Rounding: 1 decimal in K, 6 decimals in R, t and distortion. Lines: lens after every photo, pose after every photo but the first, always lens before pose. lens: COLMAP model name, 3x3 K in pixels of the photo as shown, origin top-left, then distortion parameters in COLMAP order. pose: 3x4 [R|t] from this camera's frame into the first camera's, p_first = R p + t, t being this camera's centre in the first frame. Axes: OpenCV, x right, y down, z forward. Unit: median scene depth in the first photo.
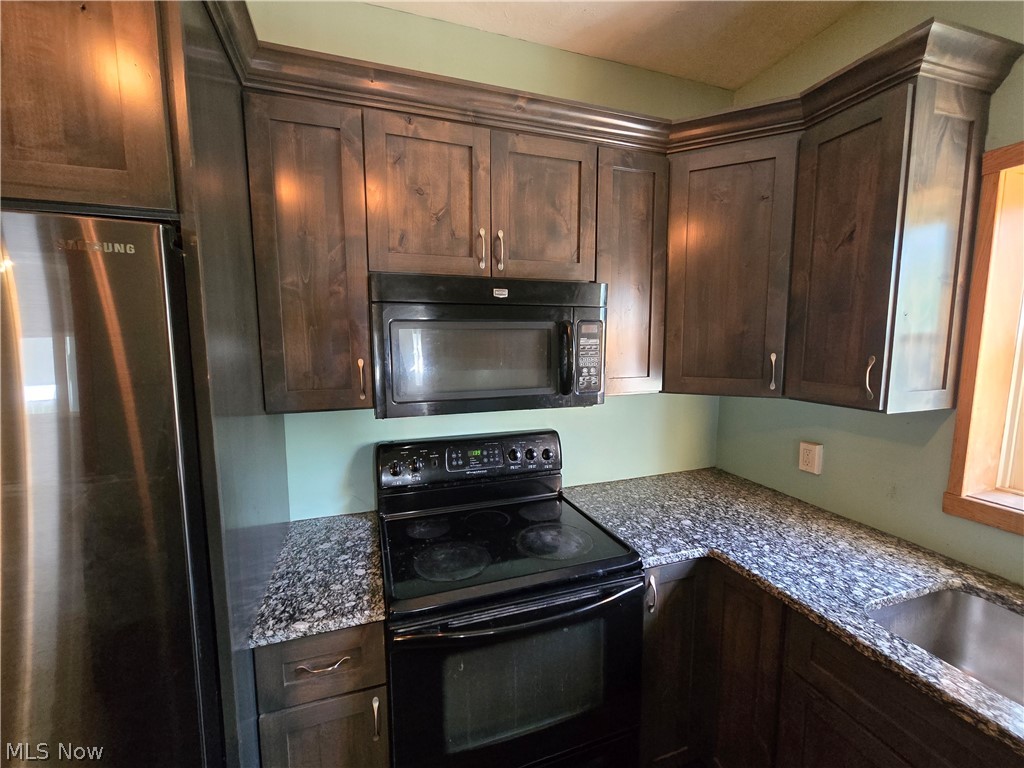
lens RADIAL K [[422.4, 0, 512.0], [0, 422.4, 384.0], [0, 0, 1]] dist [0.002448, 0.000722]
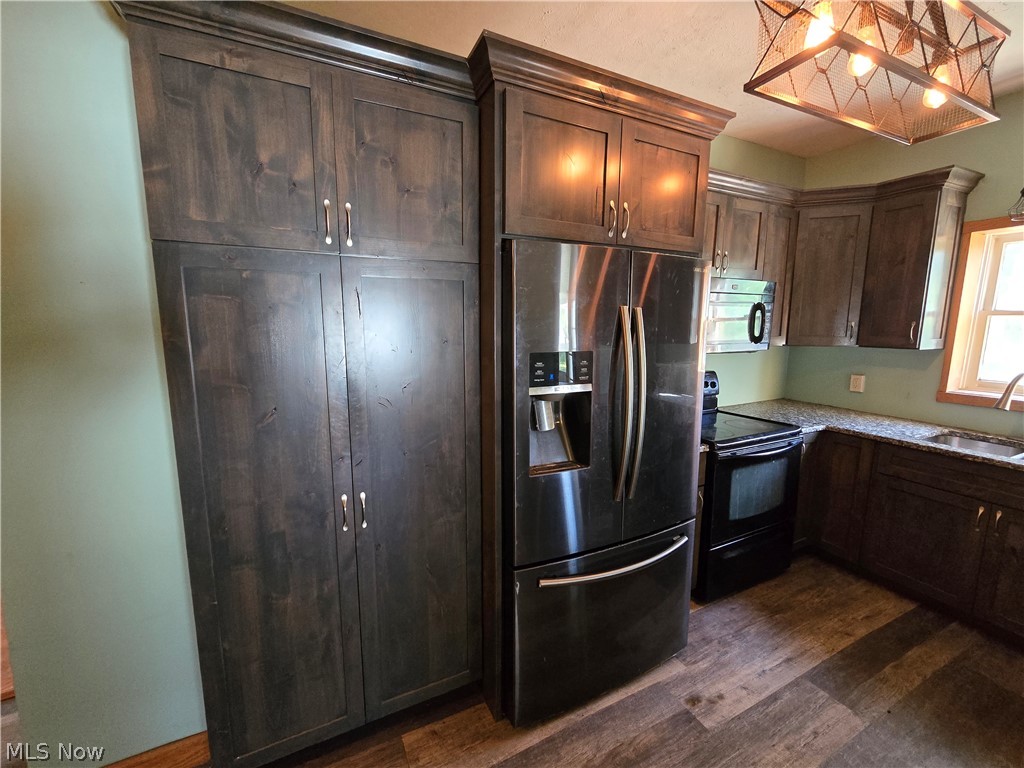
lens RADIAL K [[416.7, 0, 512.0], [0, 416.7, 384.0], [0, 0, 1]] dist [0.002341, 0.000181]
pose [[0.991346, -0.015020, 0.130413, -1.265111], [0.010511, 0.999325, 0.035195, 0.137348], [-0.130853, -0.033520, 0.990835, -0.708448]]
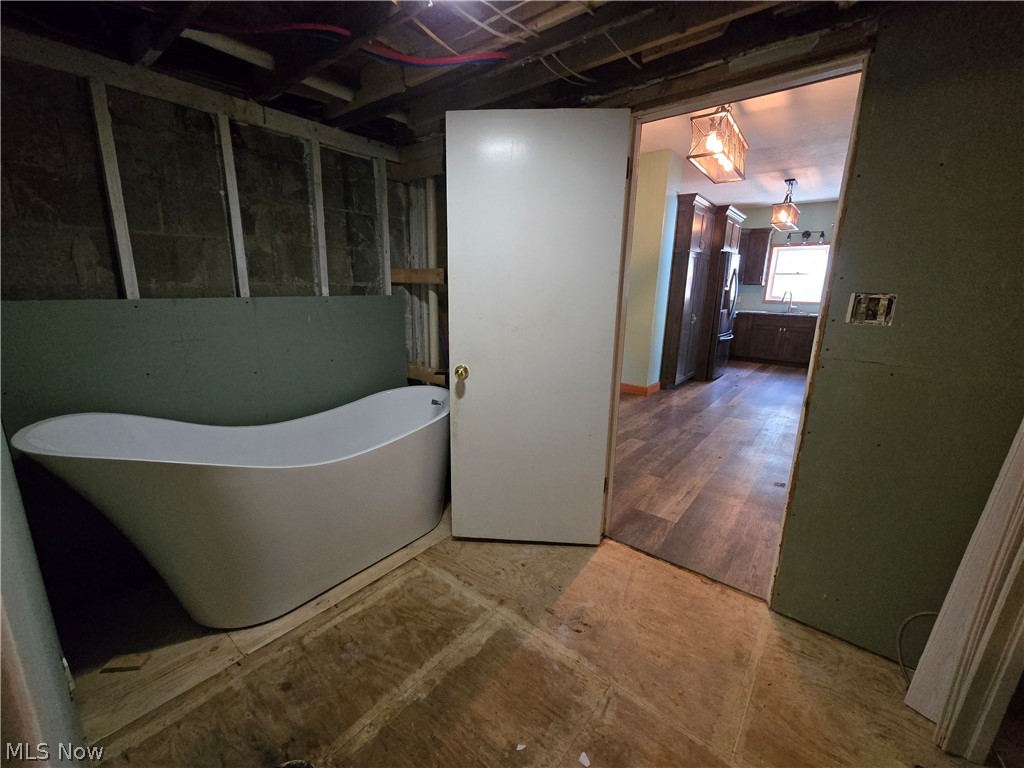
lens RADIAL K [[422.4, 0, 512.0], [0, 422.4, 384.0], [0, 0, 1]] dist [0.002448, 0.000722]
pose [[0.841798, -0.103779, 0.529723, -5.488606], [0.035187, 0.989807, 0.137998, 0.499095], [-0.538645, -0.097526, 0.836869, -2.302388]]
